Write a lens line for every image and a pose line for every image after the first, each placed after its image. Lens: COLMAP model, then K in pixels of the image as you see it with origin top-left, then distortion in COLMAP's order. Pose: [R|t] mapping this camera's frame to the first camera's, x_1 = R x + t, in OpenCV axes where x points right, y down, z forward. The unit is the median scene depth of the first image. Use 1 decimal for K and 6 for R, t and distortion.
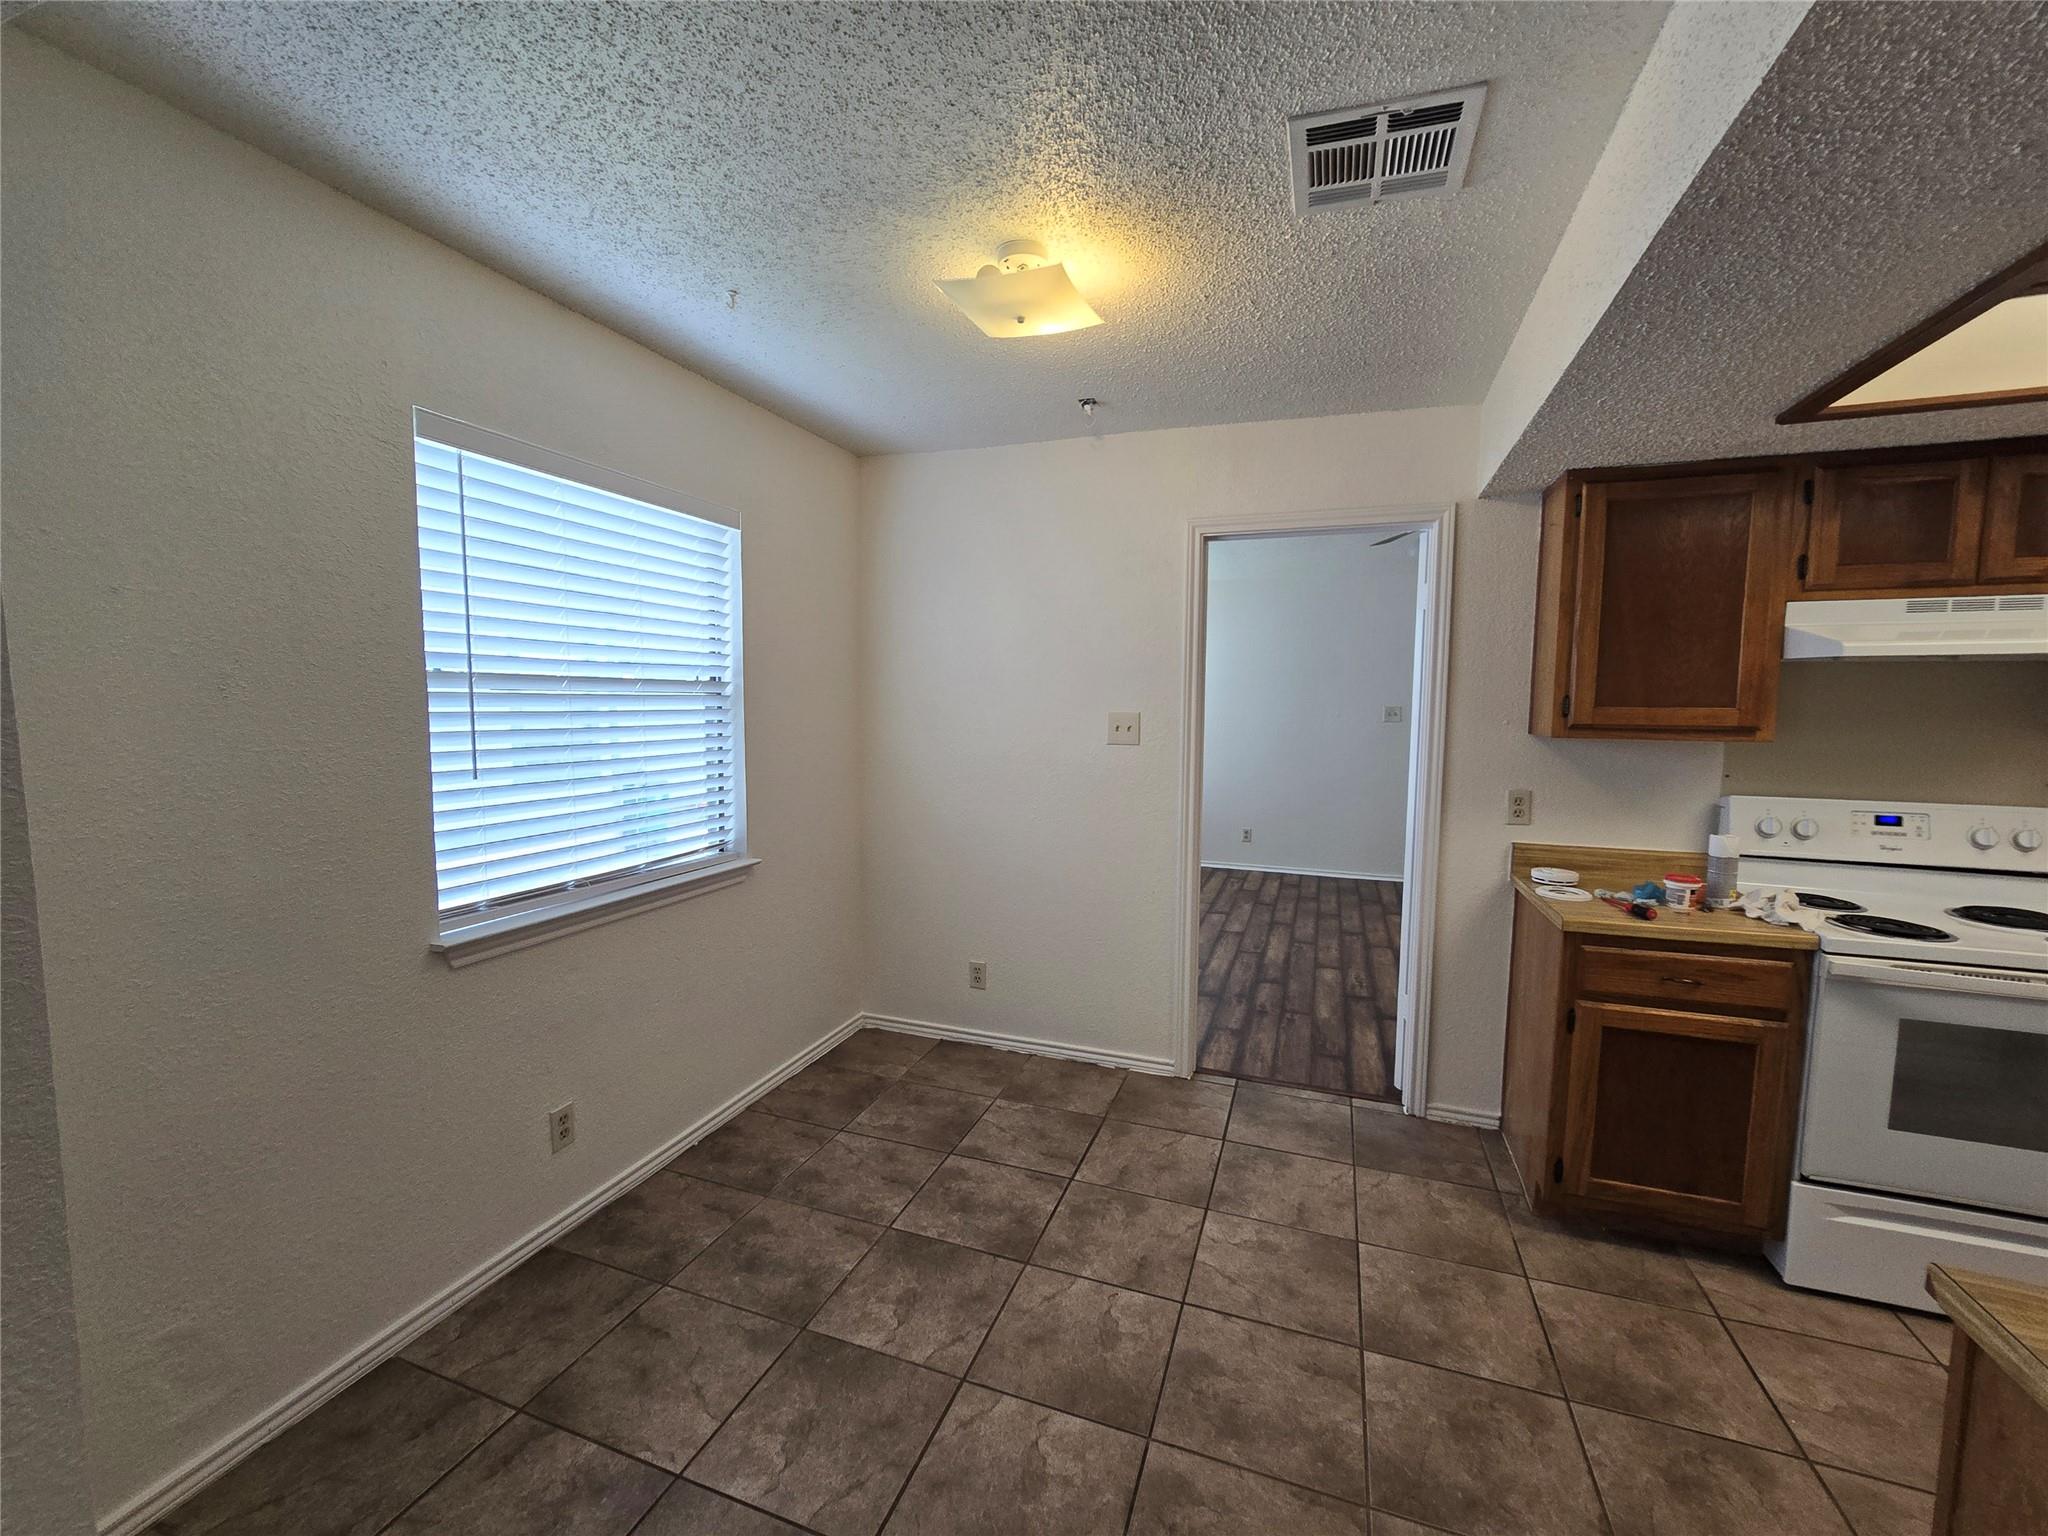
lens RADIAL K [[834.5, 0, 1026.9], [0, 834.5, 768.7], [0, 0, 1]] dist [0.000147, -0.000035]
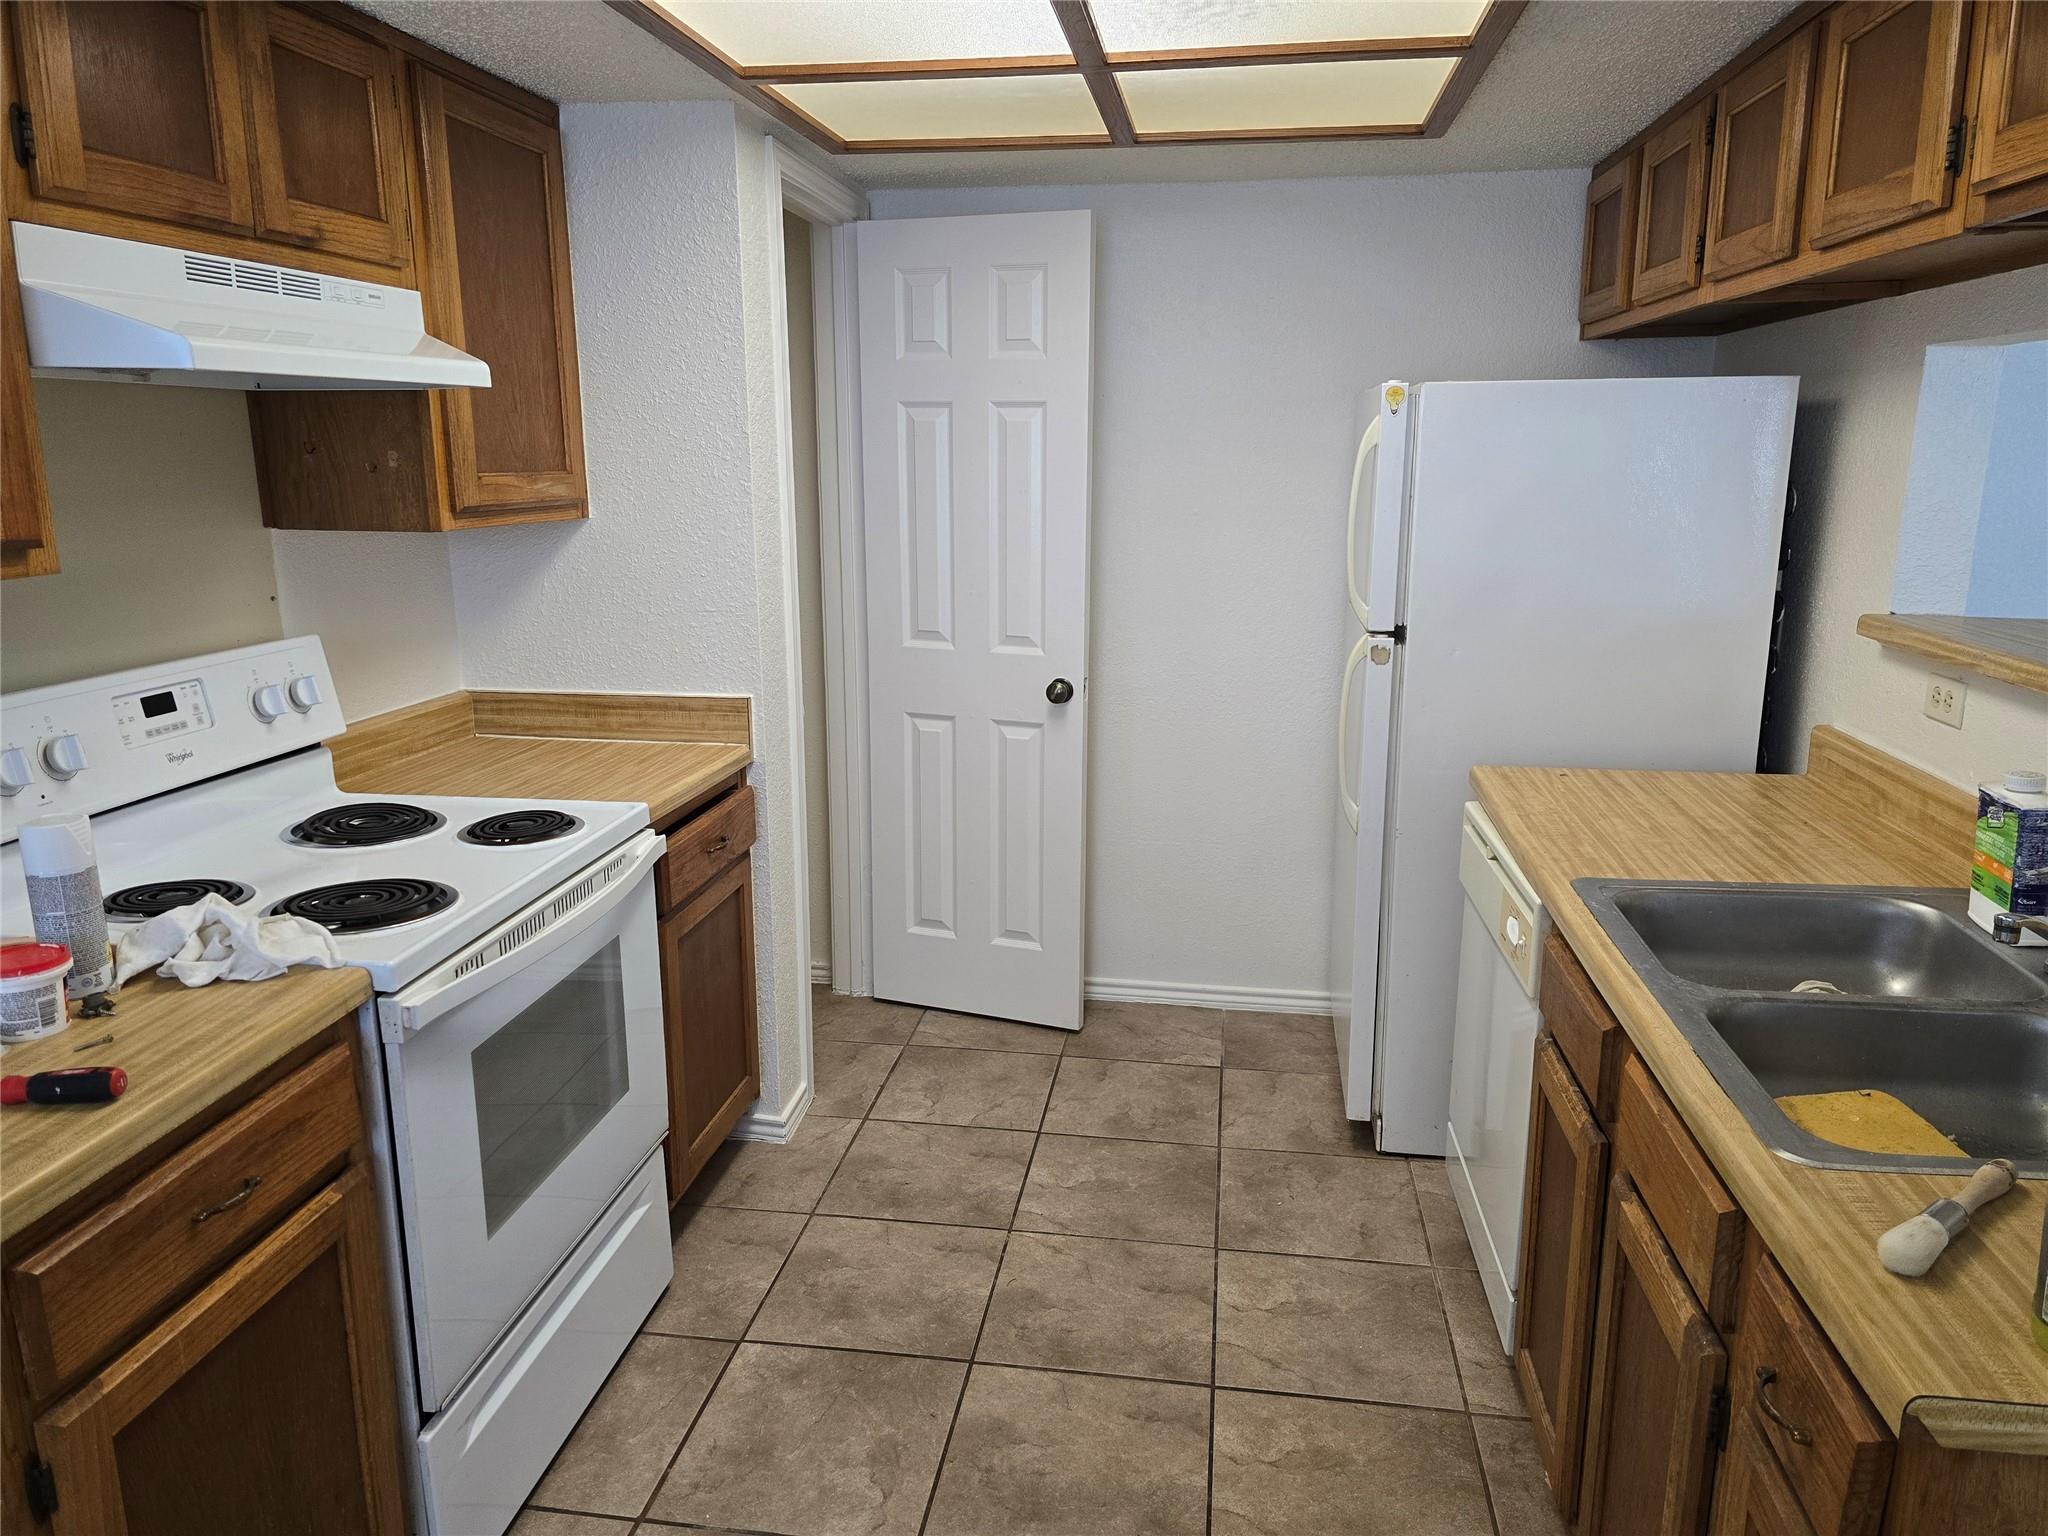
lens RADIAL K [[1361.1, 0, 1027.1], [0, 1361.1, 758.0], [0, 0, 1]] dist [-0.005423, -0.001928]
pose [[-0.203506, -0.225220, 0.952818, 0.144310], [0.086468, 0.965246, 0.246625, -0.072362], [-0.975248, 0.132578, -0.176959, 0.710100]]
